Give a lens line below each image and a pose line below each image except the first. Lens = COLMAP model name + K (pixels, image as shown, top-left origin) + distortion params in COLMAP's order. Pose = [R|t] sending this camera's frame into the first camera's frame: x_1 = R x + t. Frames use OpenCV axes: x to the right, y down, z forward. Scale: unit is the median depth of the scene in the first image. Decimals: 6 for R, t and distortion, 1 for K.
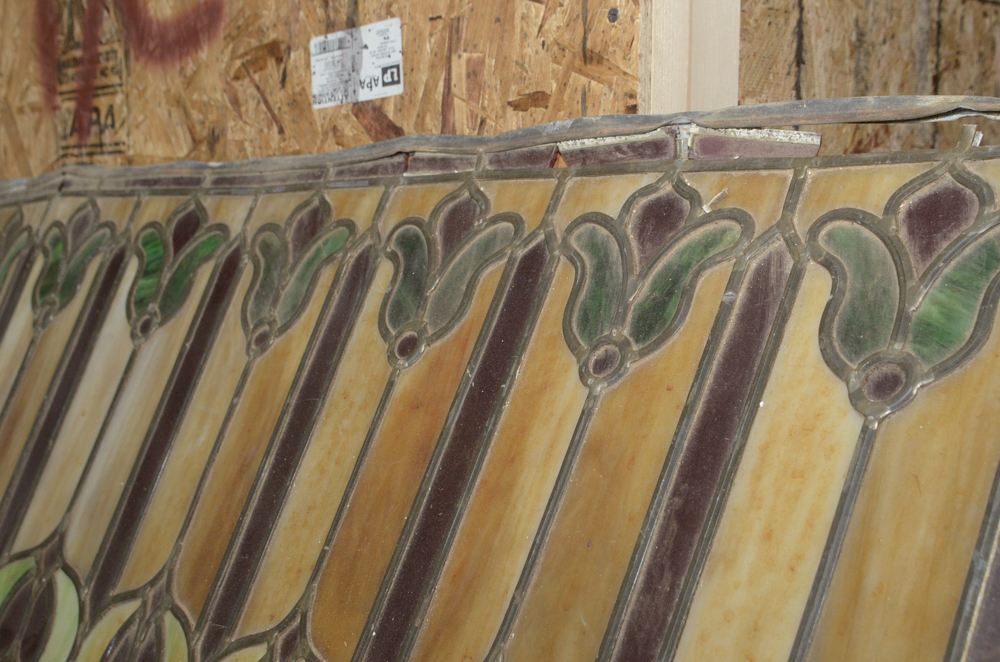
lens RADIAL K [[1244.5, 0, 498.0], [0, 1244.5, 336.8], [0, 0, 1]] dist [-0.030623, 0.000000]
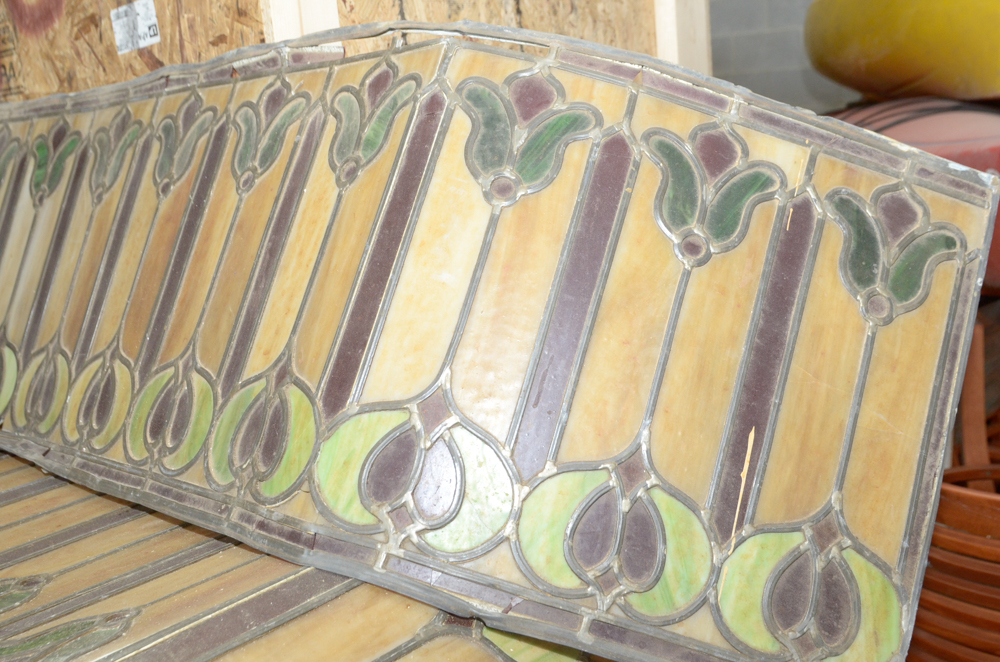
lens RADIAL K [[1023.9, 0, 503.7], [0, 1023.9, 333.9], [0, 0, 1]] dist [-0.037353, 0.000000]
pose [[0.994162, -0.102696, 0.033095, 0.356720], [0.098067, 0.987947, 0.119768, 0.091849], [-0.044996, -0.115823, 0.992250, -0.517668]]
